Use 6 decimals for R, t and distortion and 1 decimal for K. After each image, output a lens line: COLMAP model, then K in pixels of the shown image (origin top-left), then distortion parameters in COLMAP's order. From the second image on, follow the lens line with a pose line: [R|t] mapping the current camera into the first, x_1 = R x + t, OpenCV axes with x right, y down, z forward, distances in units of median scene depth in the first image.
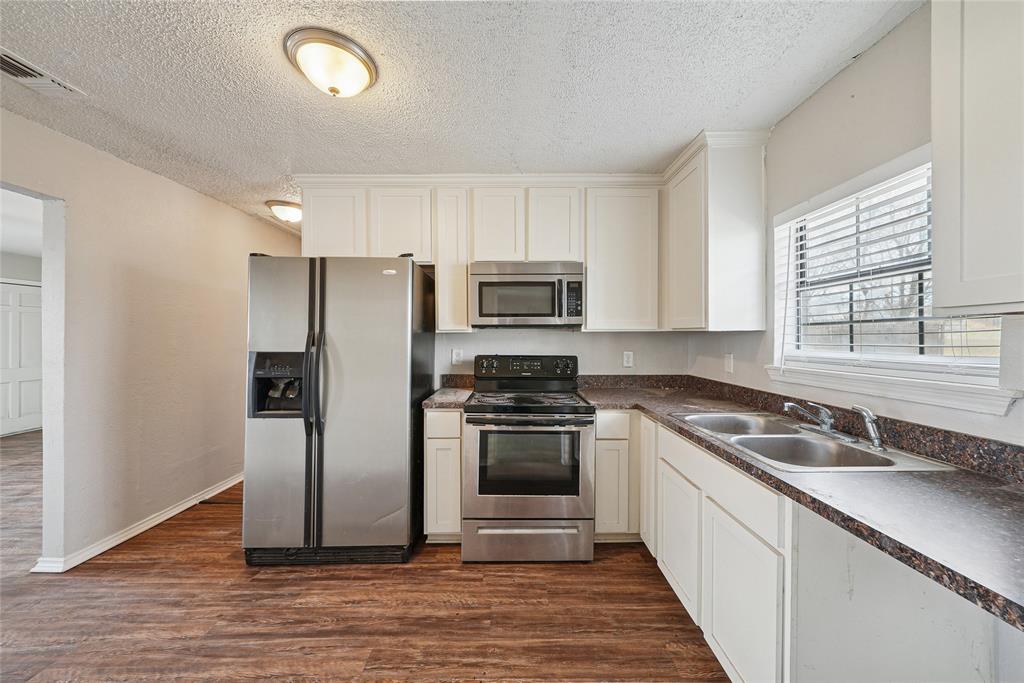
lens RADIAL K [[359.1, 0, 518.7], [0, 359.1, 340.0], [0, 0, 1]] dist [-0.000146, 0.000189]
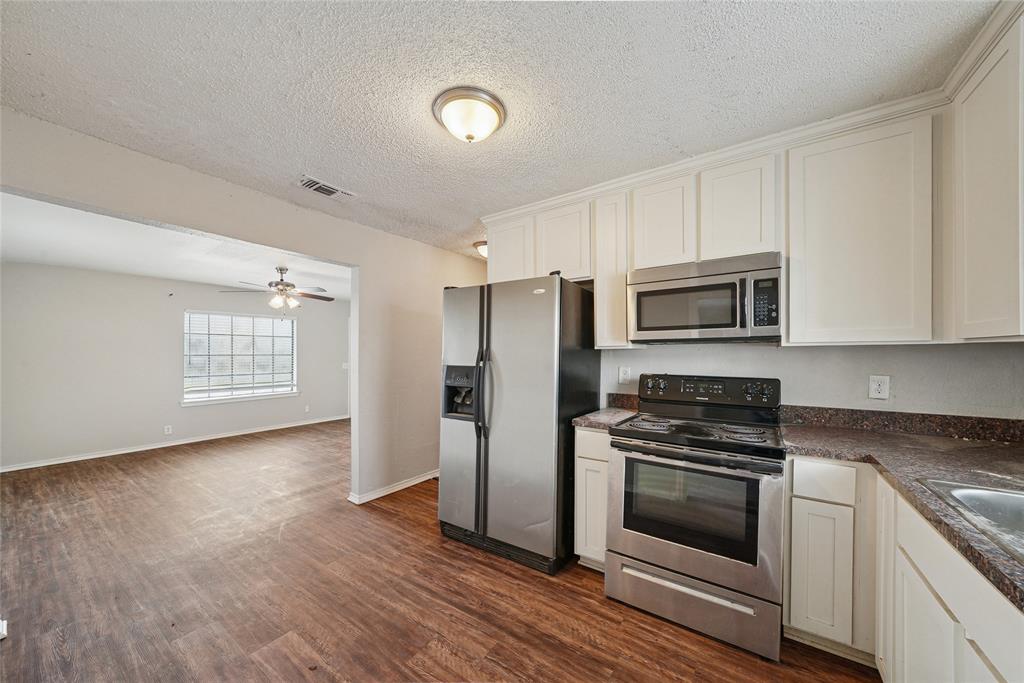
lens RADIAL K [[362.4, 0, 518.1], [0, 362.4, 355.9], [0, 0, 1]] dist [-0.002652, -0.000107]
pose [[0.822126, 0.002041, -0.569302, 0.189045], [-0.004920, 0.999982, -0.003521, 0.002631], [0.569285, 0.005696, 0.822121, 0.099556]]
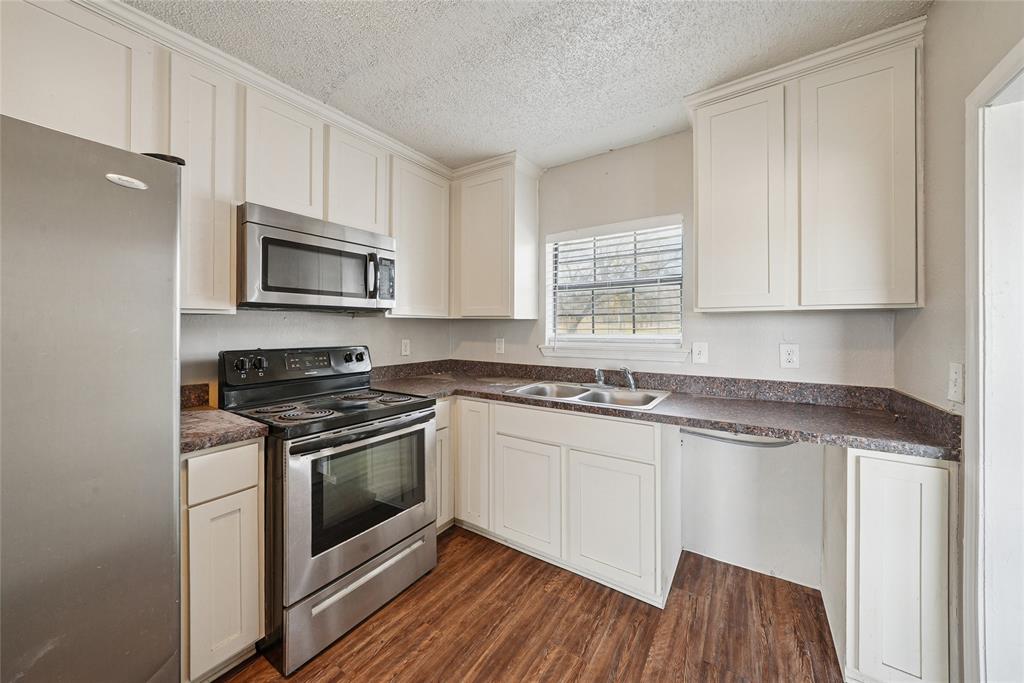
lens RADIAL K [[360.3, 0, 501.2], [0, 360.3, 325.3], [0, 0, 1]] dist [-0.013844, -0.000068]
pose [[0.577519, 0.005656, 0.816358, -0.453788], [0.004809, 0.999935, -0.010330, 0.008350], [-0.816363, 0.009892, 0.577454, 0.328210]]
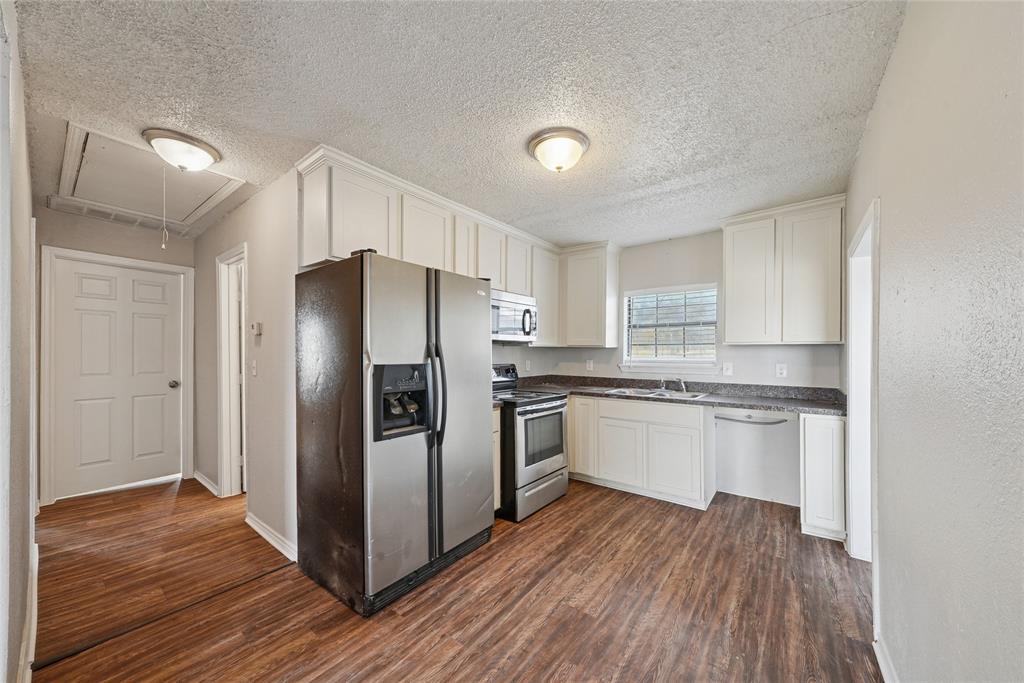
lens RADIAL K [[364.2, 0, 508.5], [0, 364.2, 350.7], [0, 0, 1]] dist [0.001837, 0.000091]
pose [[0.624117, 0.005656, 0.781310, -1.219885], [-0.000056, 0.999974, -0.007195, 0.005239], [-0.781331, 0.004446, 0.624101, 0.201015]]
